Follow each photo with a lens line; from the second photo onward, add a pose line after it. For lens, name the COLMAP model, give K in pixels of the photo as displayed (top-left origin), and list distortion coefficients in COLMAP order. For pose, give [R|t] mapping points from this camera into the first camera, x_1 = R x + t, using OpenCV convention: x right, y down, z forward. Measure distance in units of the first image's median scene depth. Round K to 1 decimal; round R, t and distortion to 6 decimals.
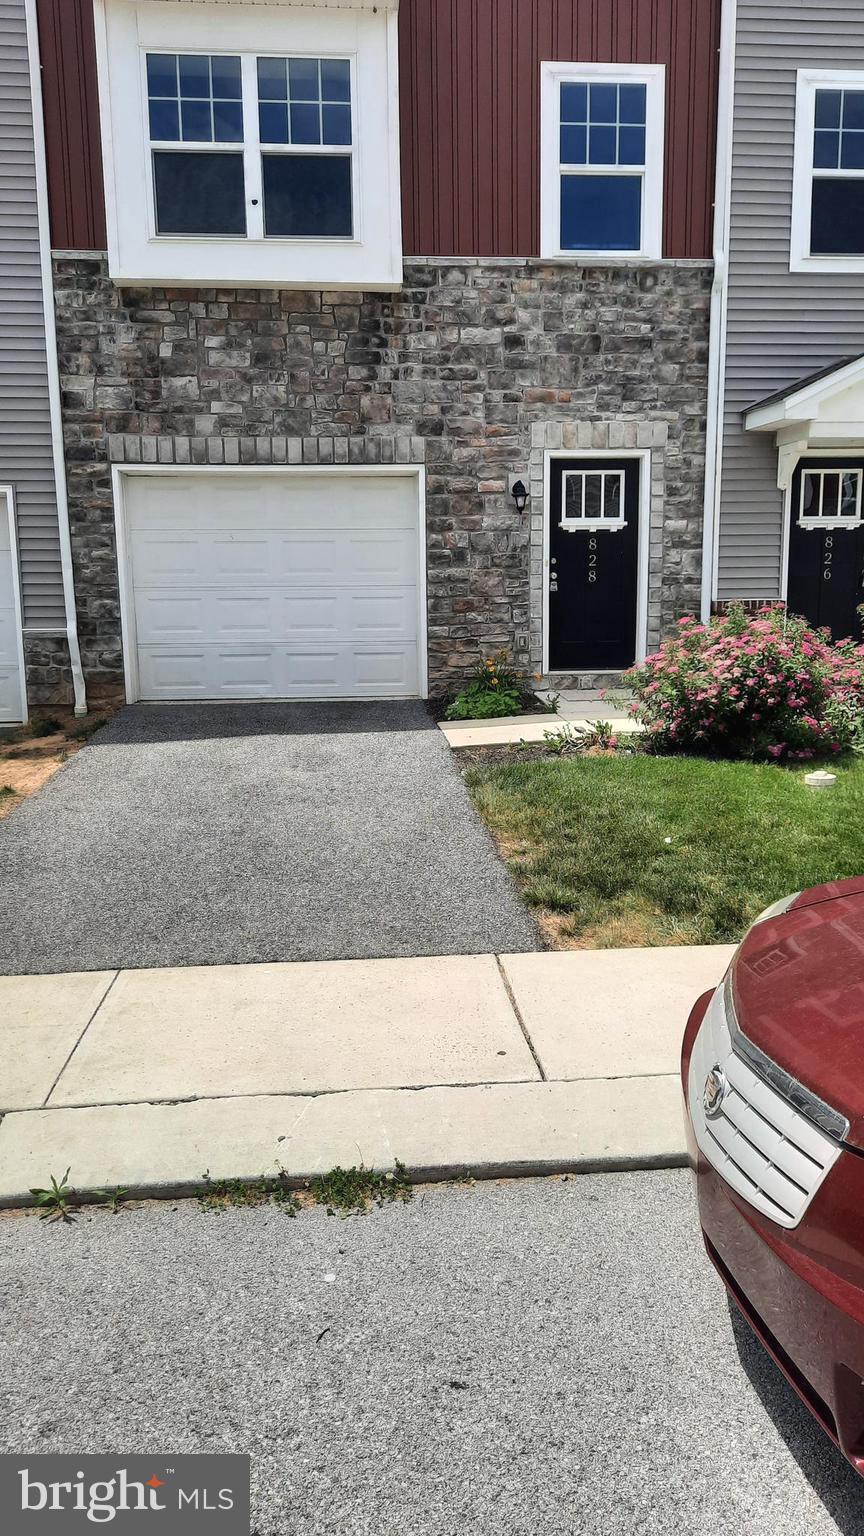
lens RADIAL K [[1149.9, 0, 436.2], [0, 1149.9, 781.0], [0, 0, 1]] dist [0.057965, -0.045328]
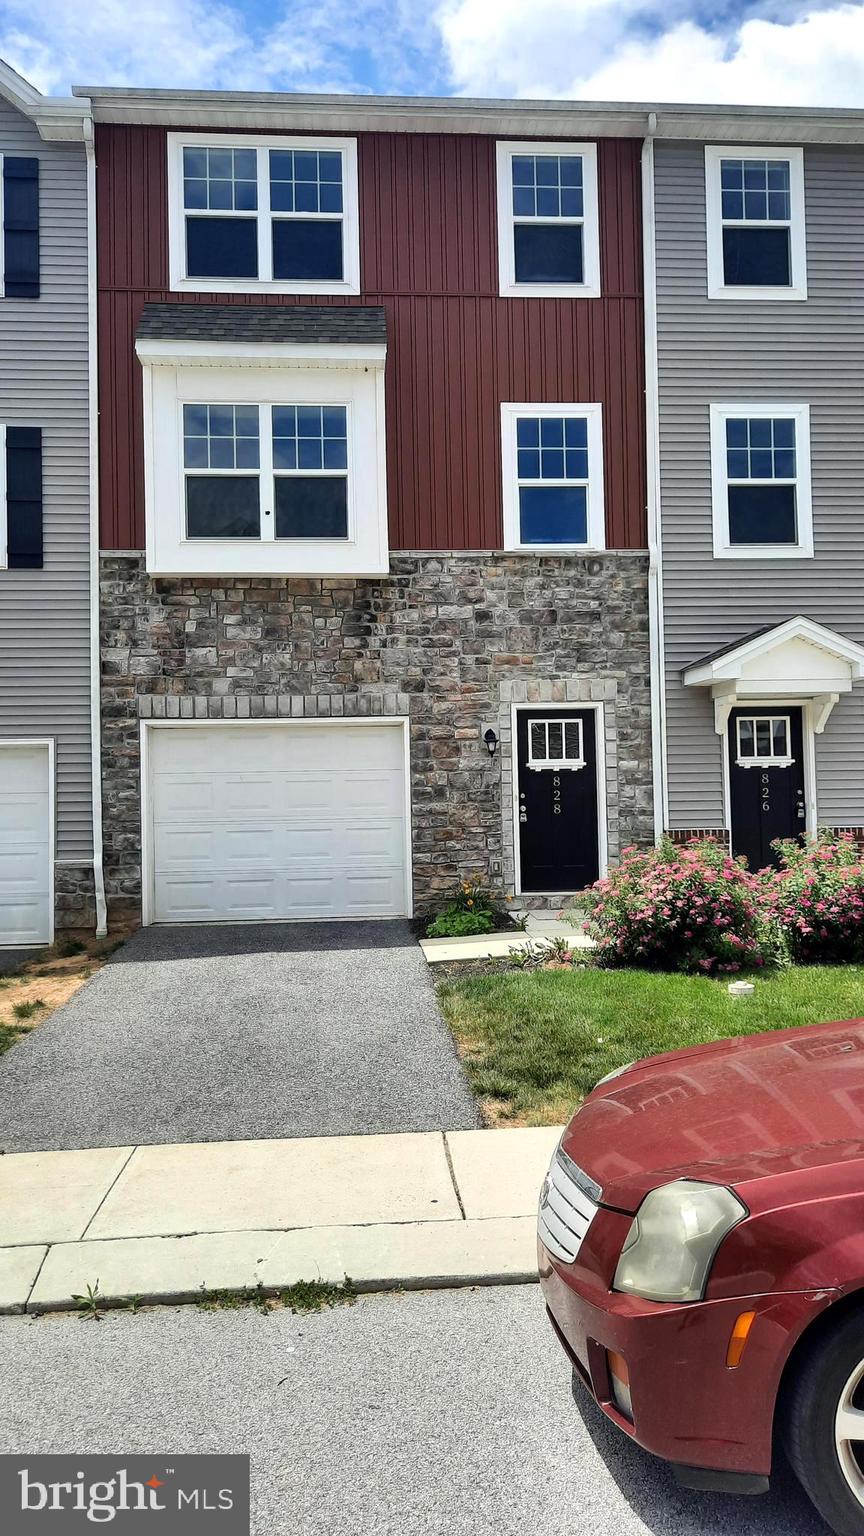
lens RADIAL K [[1149.9, 0, 430.9], [0, 1149.9, 765.6], [0, 0, 1]] dist [0.057965, -0.045328]
pose [[0.999904, -0.008763, -0.010764, 0.024989], [0.006436, 0.979807, -0.199841, 0.006428], [0.012298, 0.199752, 0.979769, -0.127375]]
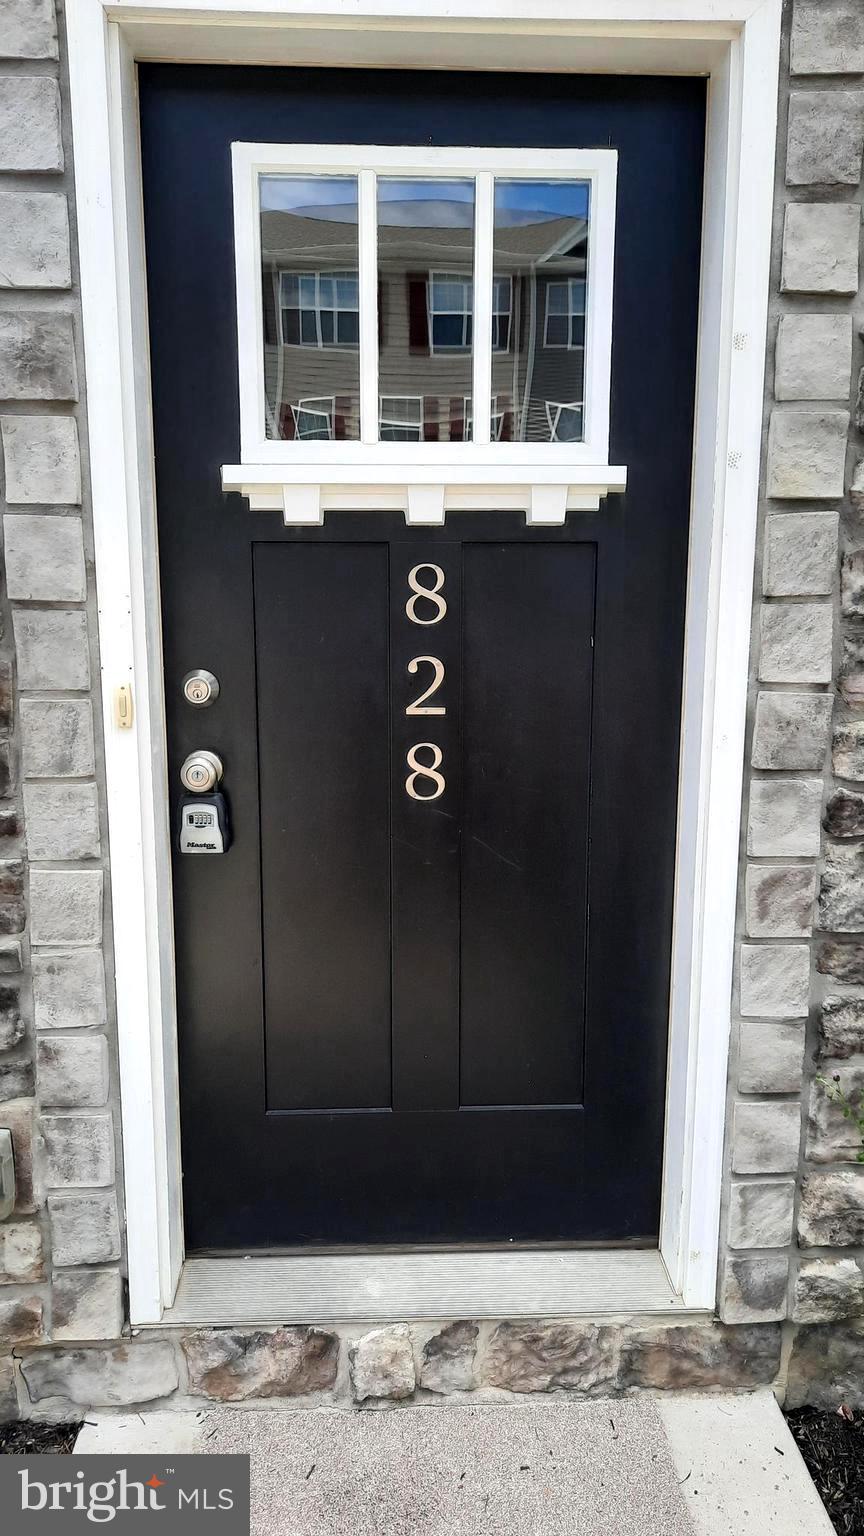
lens RADIAL K [[1149.9, 0, 431.0], [0, 1149.9, 772.4], [0, 0, 1]] dist [0.057965, -0.045328]
pose [[0.999365, 0.018286, -0.030581, 0.150855], [-0.017823, 0.999724, 0.015330, -0.191815], [0.030853, -0.014775, 0.999415, 0.874606]]
